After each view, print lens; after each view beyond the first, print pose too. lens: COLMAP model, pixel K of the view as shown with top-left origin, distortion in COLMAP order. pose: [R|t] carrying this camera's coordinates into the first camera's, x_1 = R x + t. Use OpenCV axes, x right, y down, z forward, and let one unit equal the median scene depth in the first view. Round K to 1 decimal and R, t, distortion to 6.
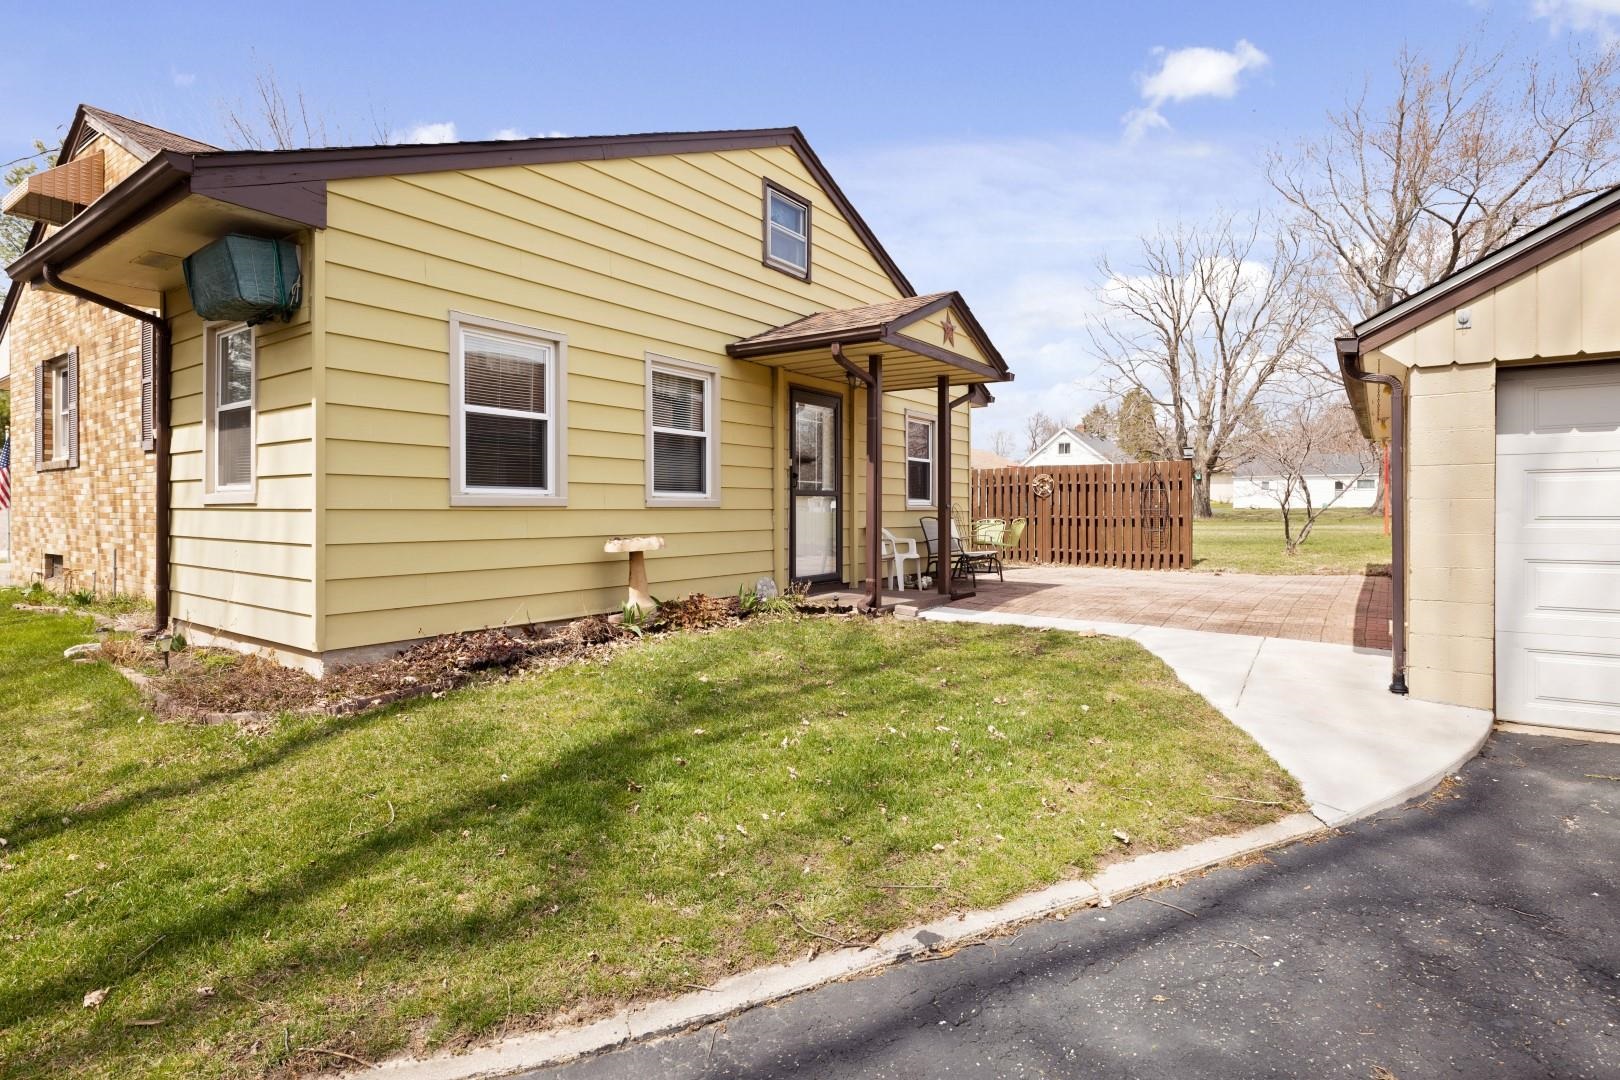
lens RADIAL K [[814.6, 0, 815.0], [0, 814.6, 534.3], [0, 0, 1]] dist [0.002240, -0.001567]
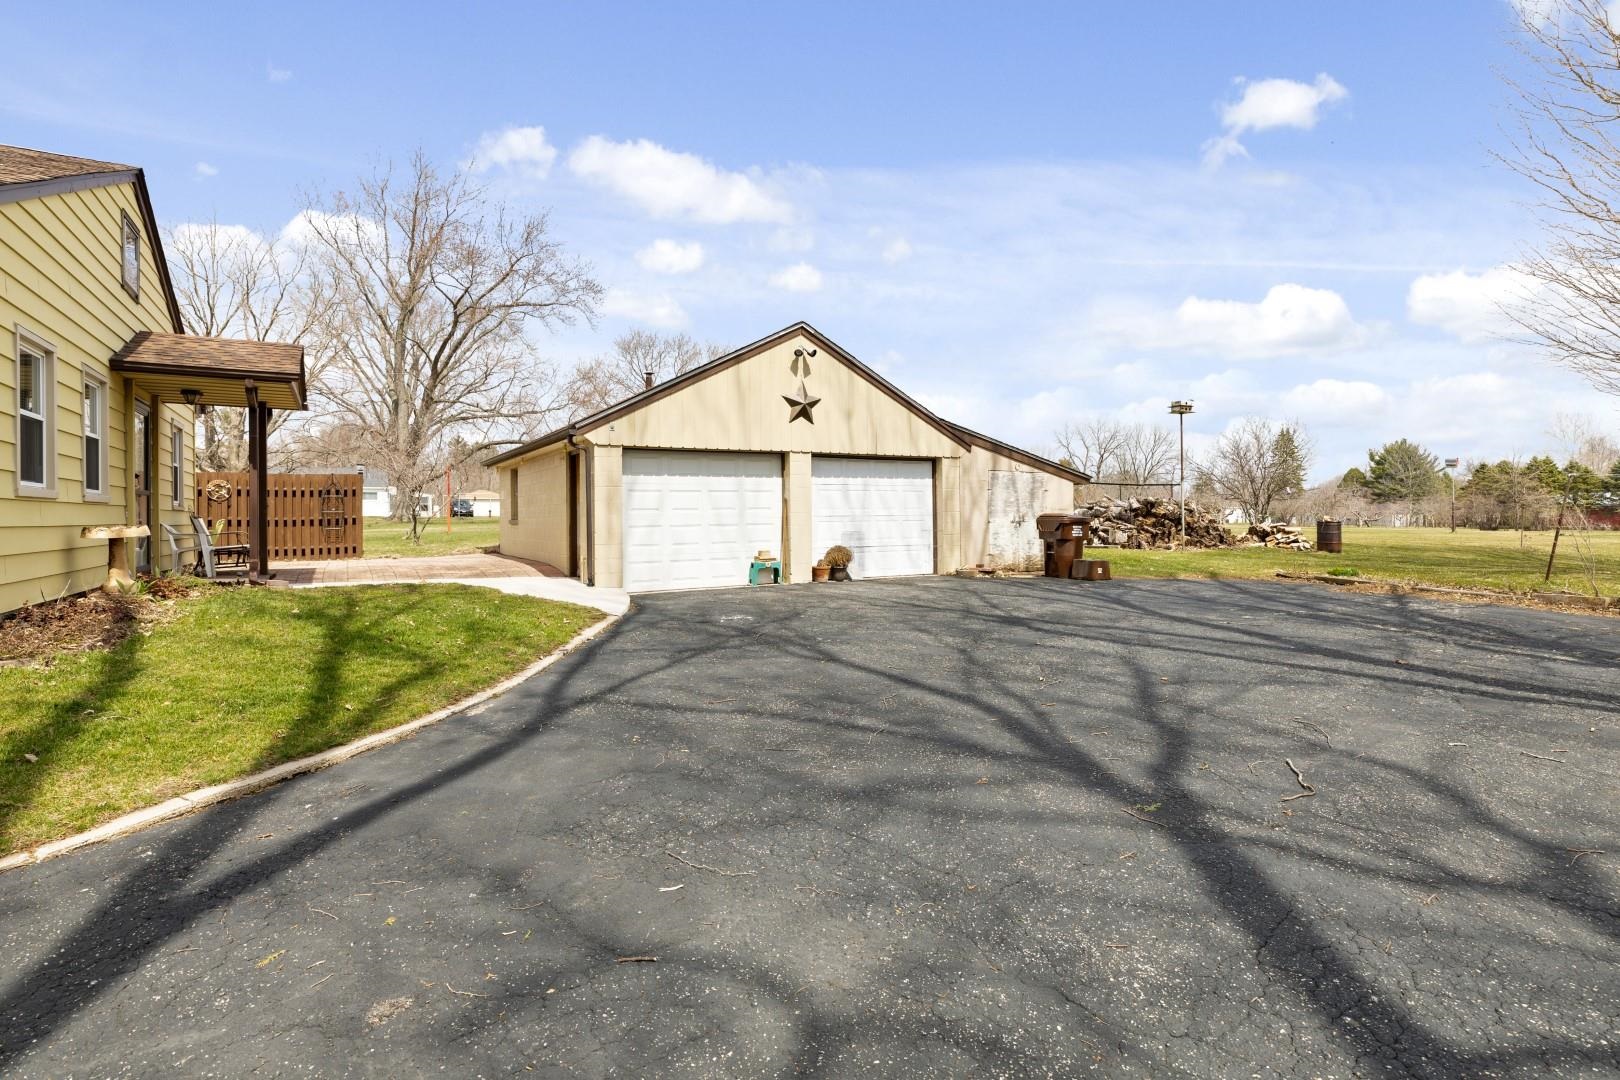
lens RADIAL K [[804.8, 0, 818.2], [0, 804.8, 509.0], [0, 0, 1]] dist [-0.000268, -0.000019]
pose [[0.417659, 0.005747, 0.908586, -0.727713], [0.035741, 0.999102, -0.022749, 0.036570], [-0.907900, 0.041975, 0.417079, -0.352092]]
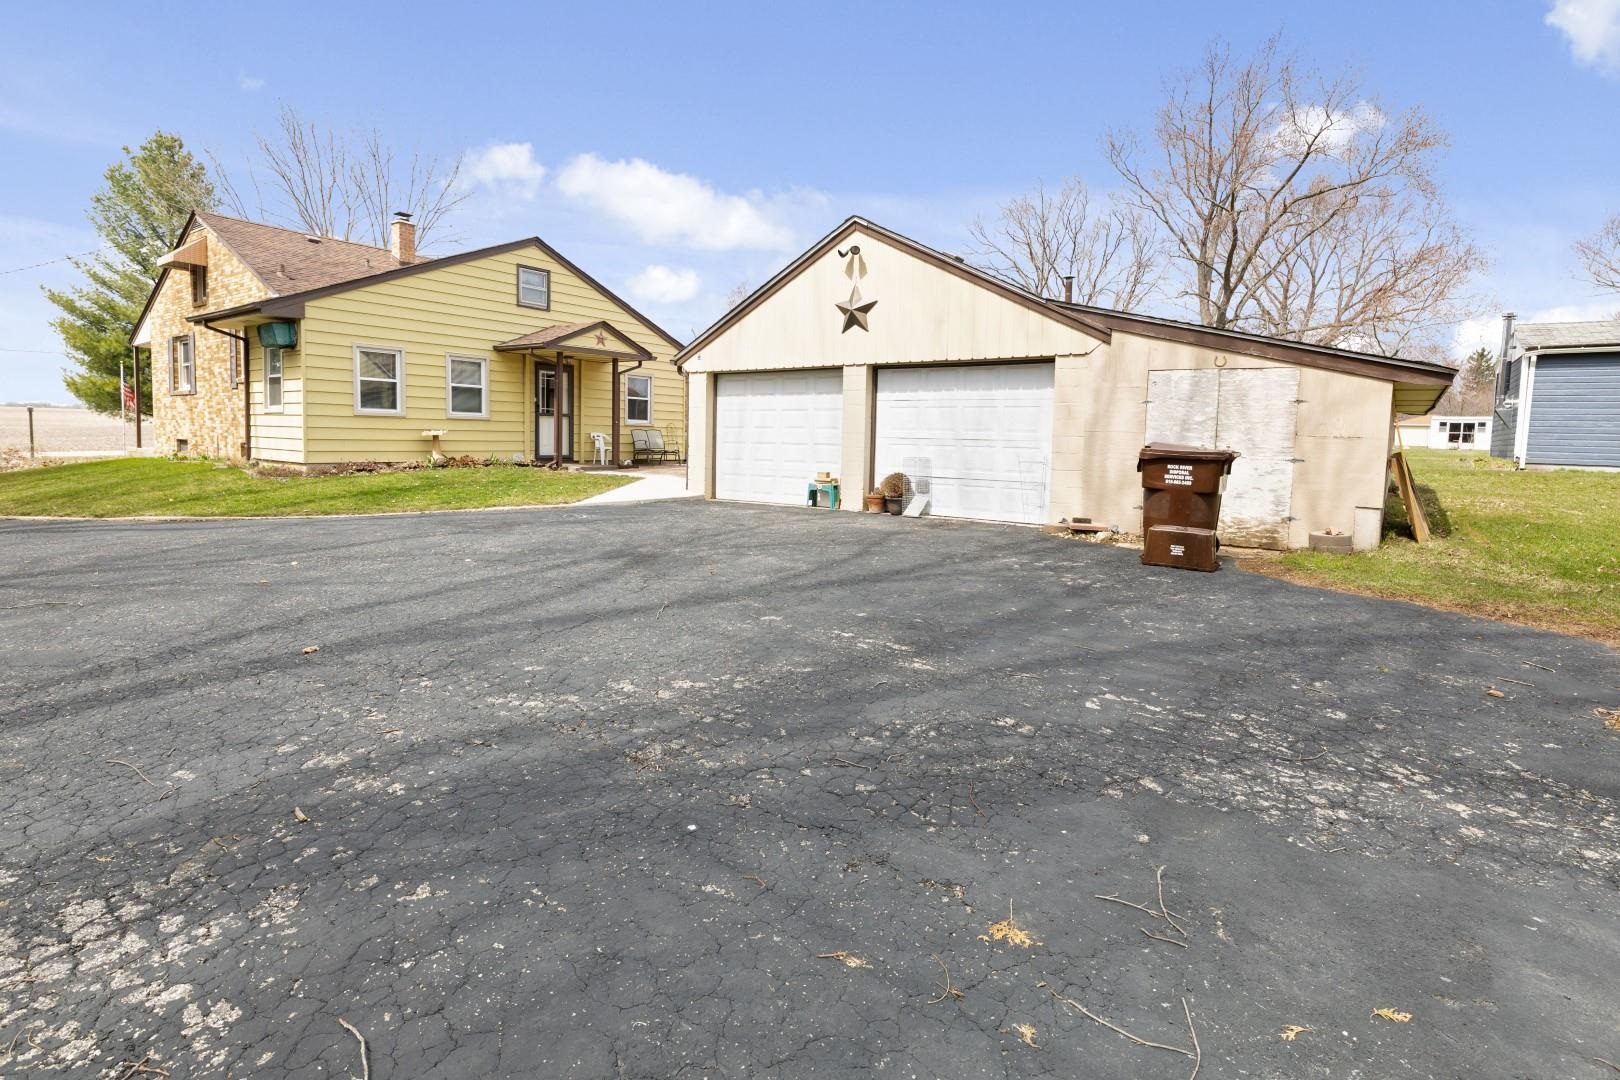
lens RADIAL K [[809.5, 0, 813.9], [0, 809.5, 514.5], [0, 0, 1]] dist [0.001476, -0.000424]
pose [[0.999370, 0.023668, -0.026461, 0.839749], [-0.021949, 0.997744, 0.063439, 0.065489], [0.027902, -0.062819, 0.997635, -1.204003]]
